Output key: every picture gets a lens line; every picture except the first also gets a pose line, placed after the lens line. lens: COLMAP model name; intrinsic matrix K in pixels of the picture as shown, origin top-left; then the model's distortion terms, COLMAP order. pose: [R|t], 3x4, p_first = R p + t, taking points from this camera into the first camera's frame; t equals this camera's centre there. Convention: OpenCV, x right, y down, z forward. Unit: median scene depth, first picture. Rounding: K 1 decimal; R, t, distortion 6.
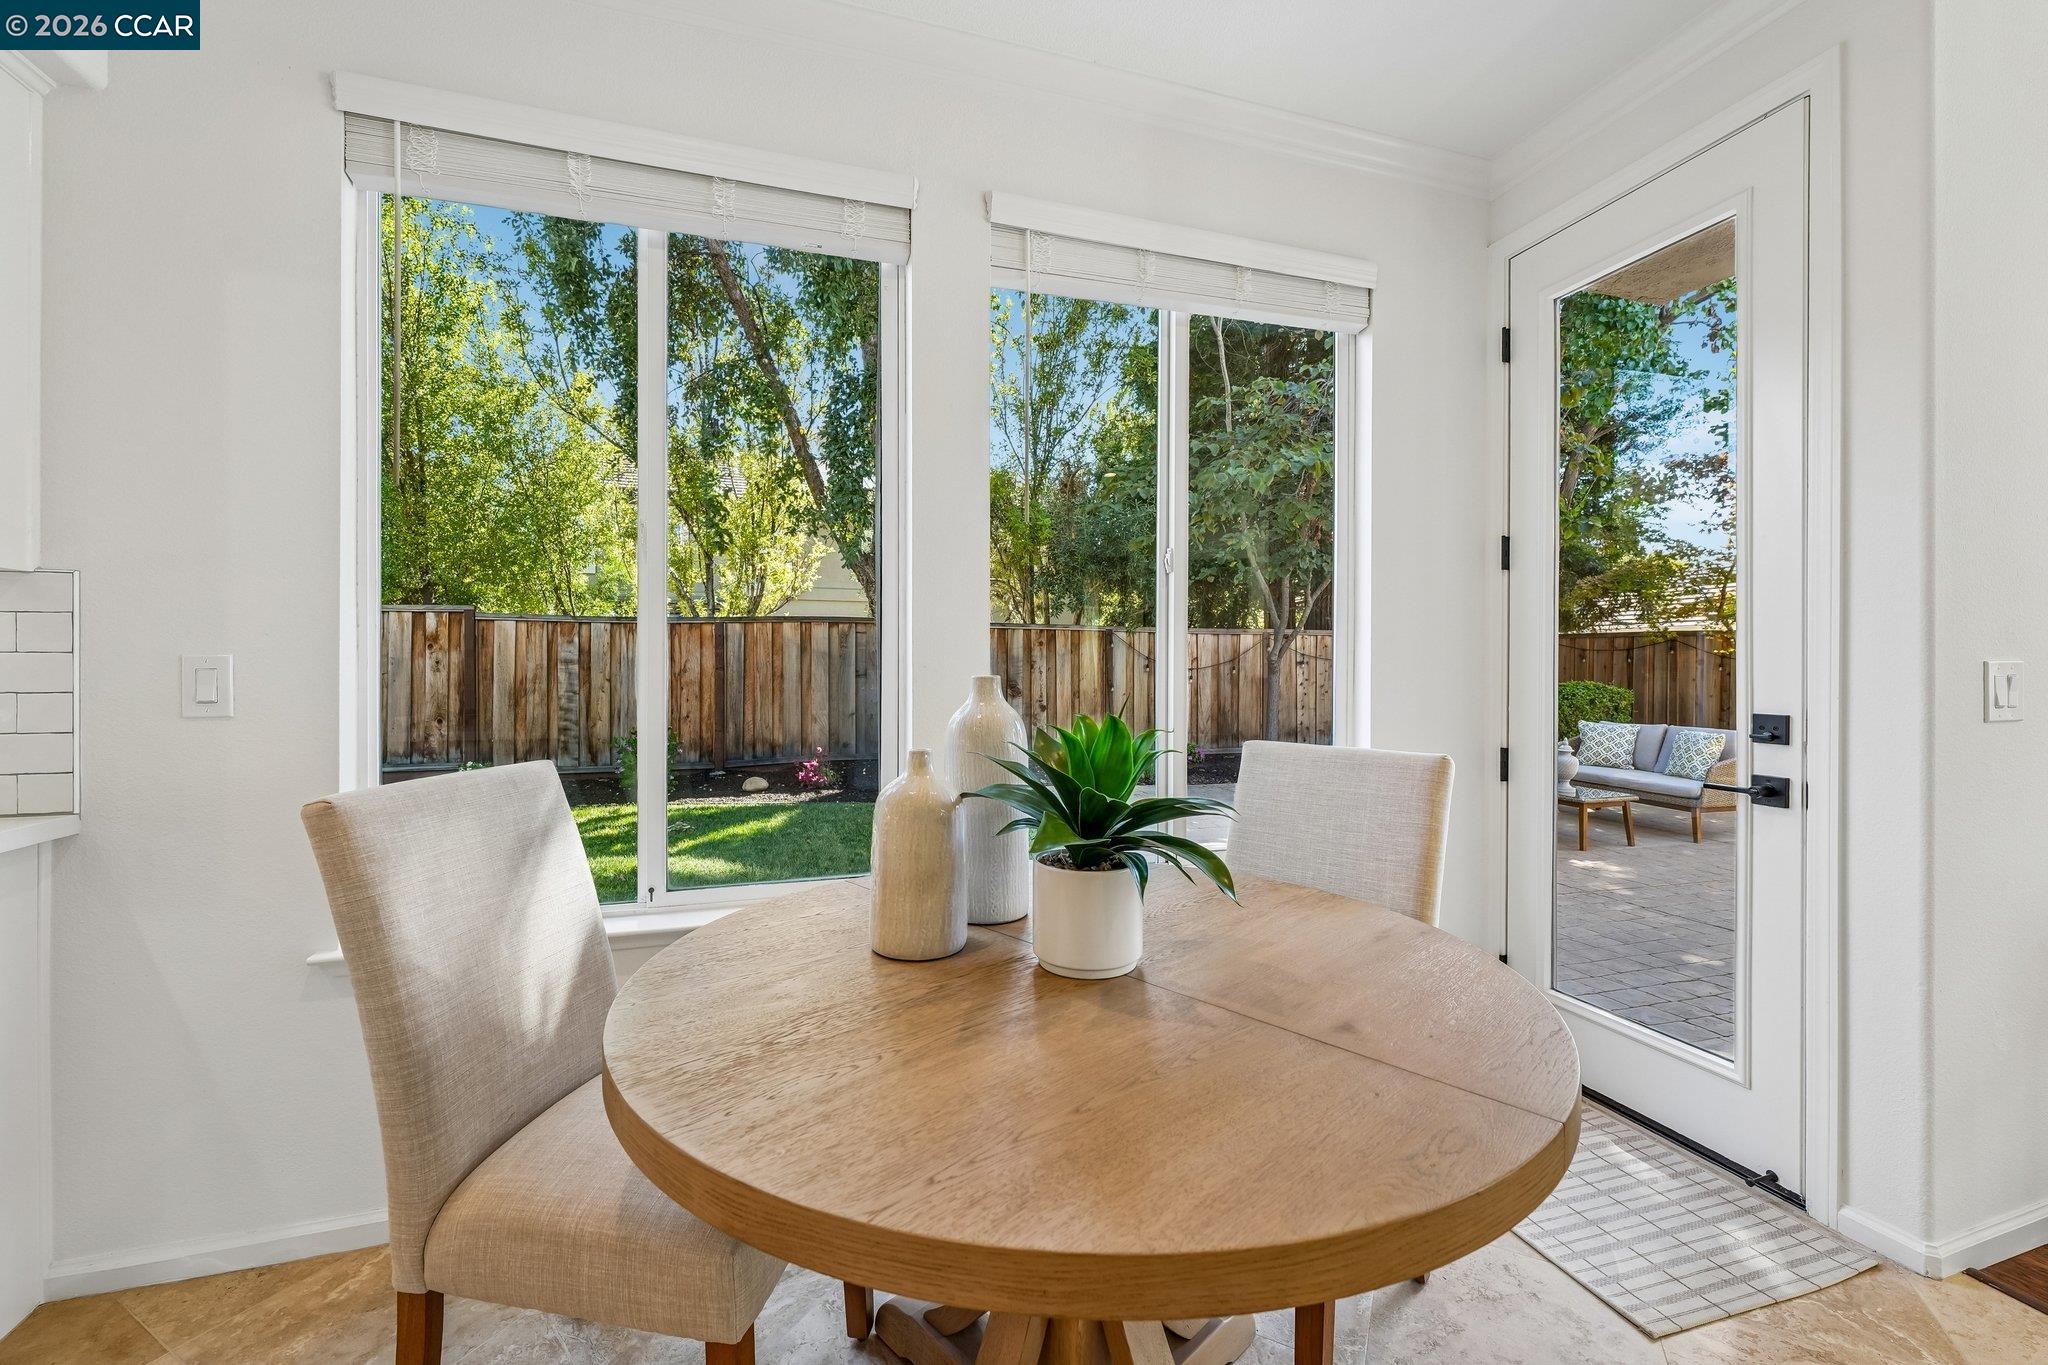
lens RADIAL K [[826.2, 0, 1012.7], [0, 826.2, 672.3], [0, 0, 1]] dist [-0.000940, 0.000130]
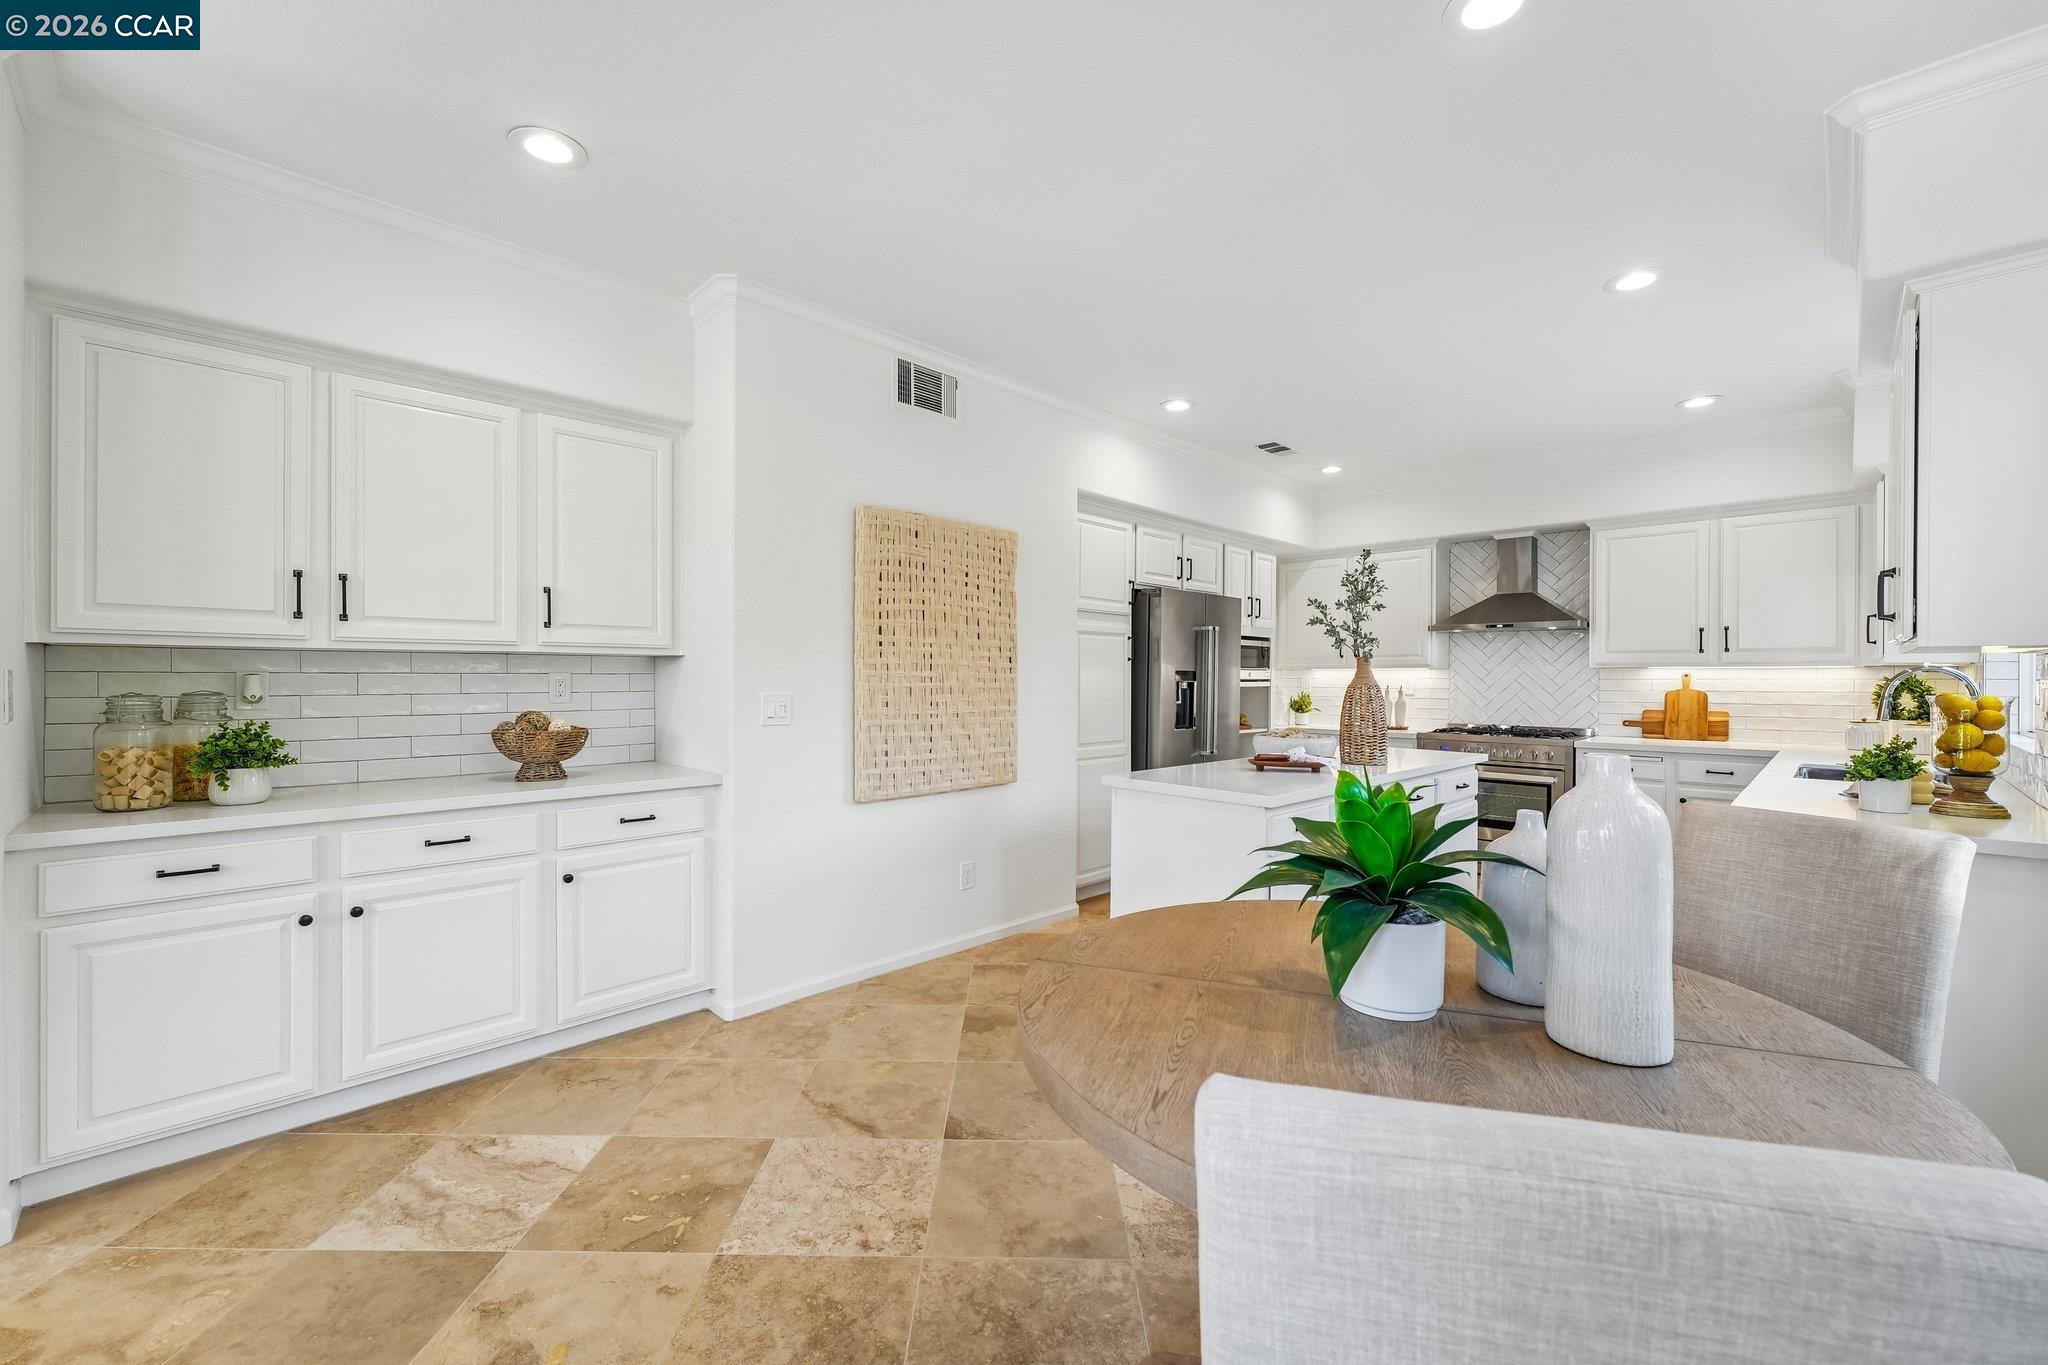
lens RADIAL K [[835.0, 0, 1024.0], [0, 835.0, 682.5], [0, 0, 1]] dist [-0.000575, 0.000307]
pose [[-0.883912, -0.002657, -0.467646, 0.159201], [-0.007351, 0.999939, 0.008214, -0.012175], [0.467596, 0.010699, -0.883878, 0.268410]]
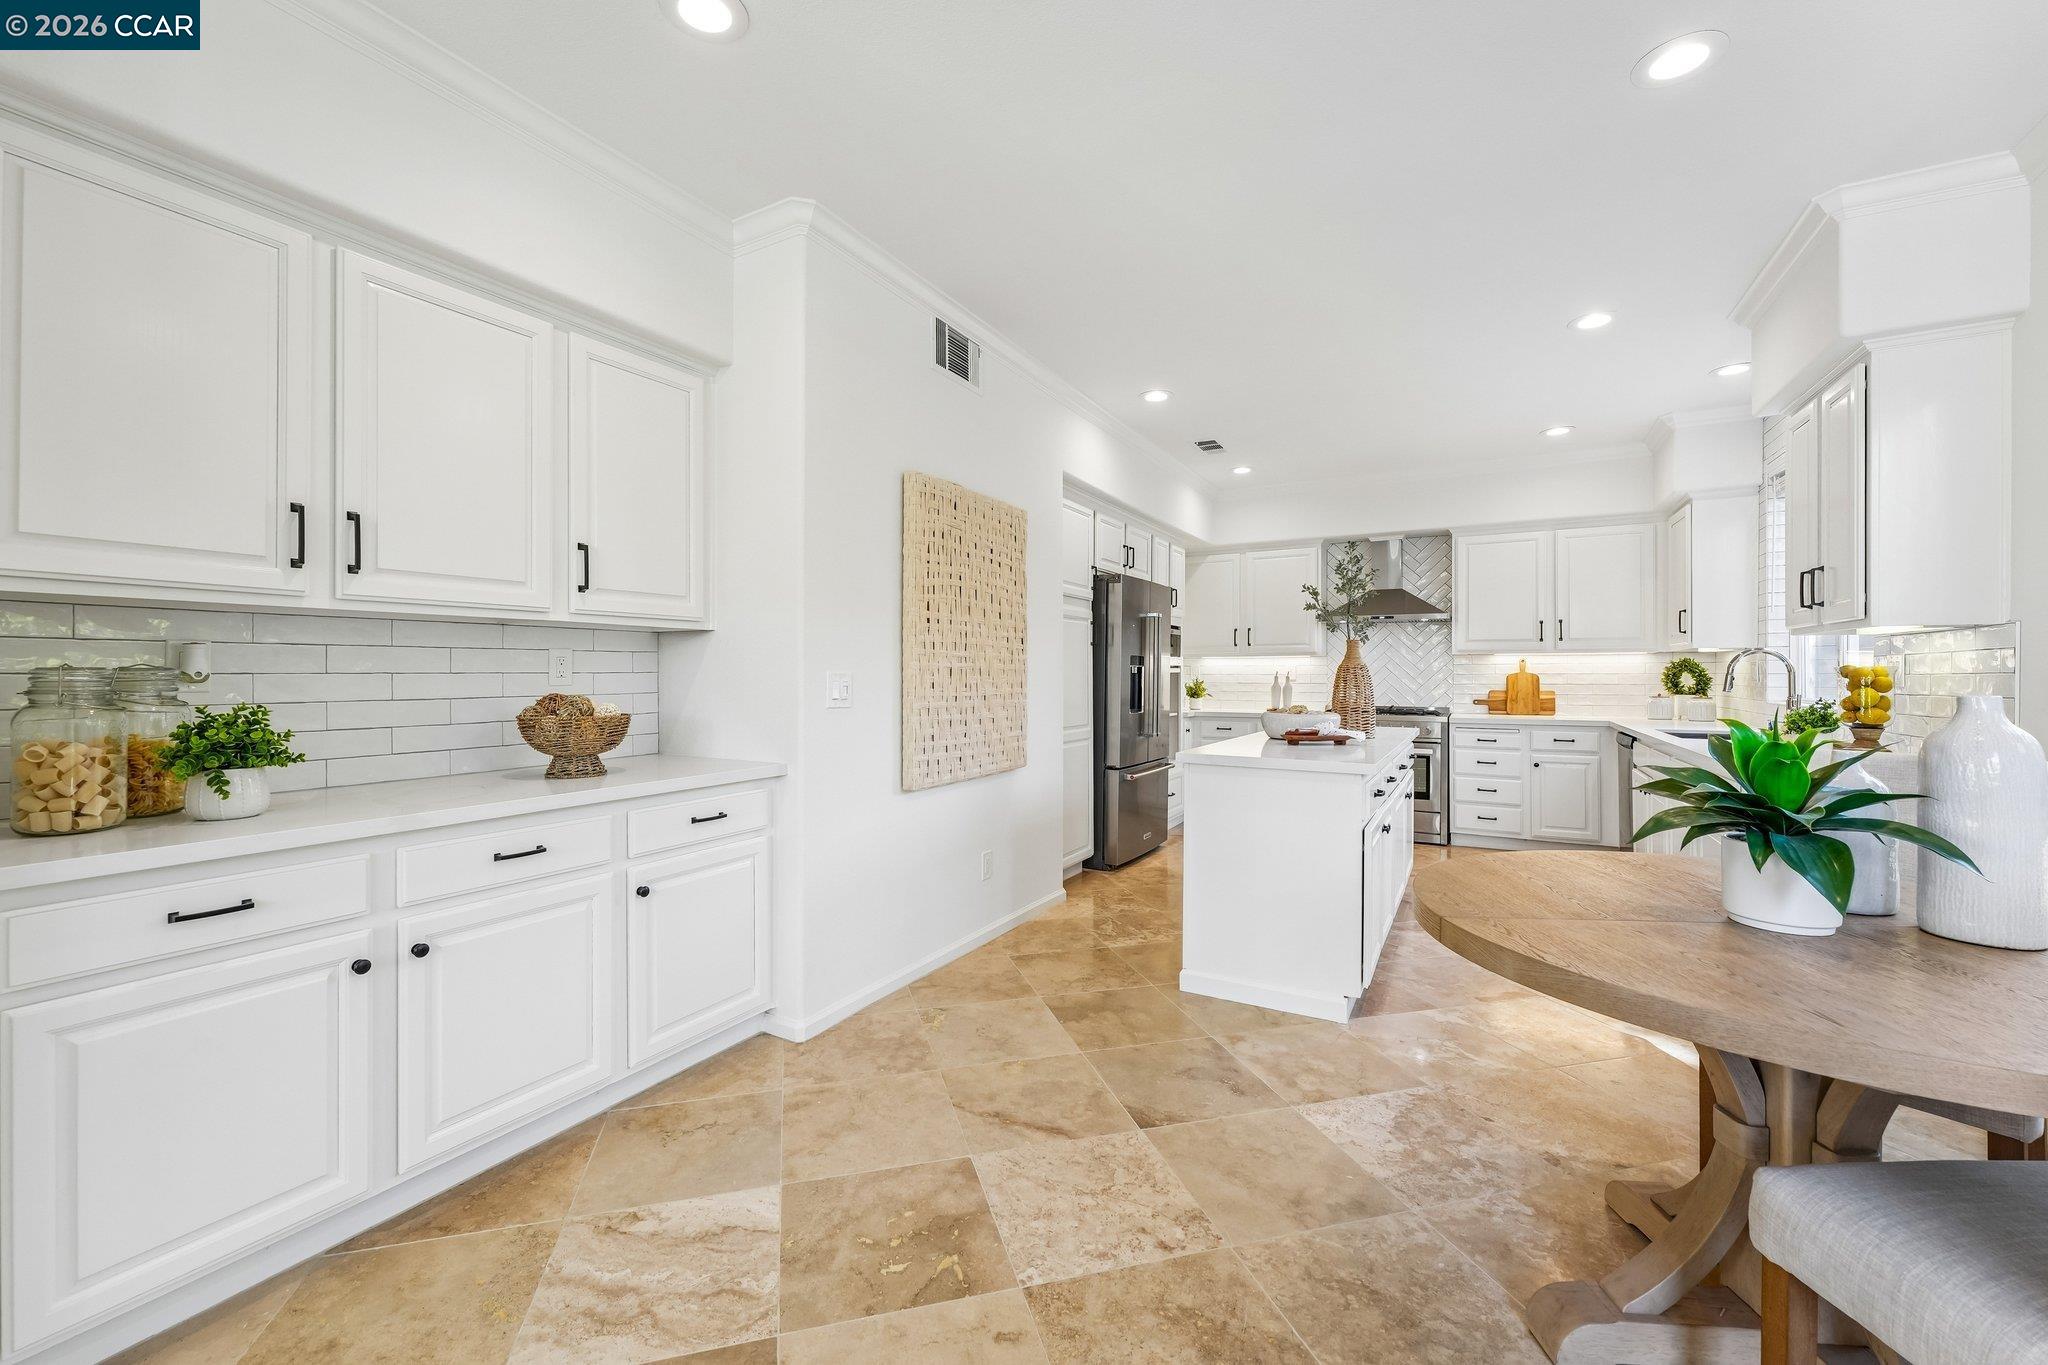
lens RADIAL K [[831.7, 0, 1027.9], [0, 831.7, 675.2], [0, 0, 1]] dist [-0.000831, -0.000110]
pose [[-0.723003, -0.001071, -0.690844, 0.269540], [-0.004346, 0.999986, 0.002998, -0.002740], [0.690832, 0.005170, -0.722997, 0.171850]]
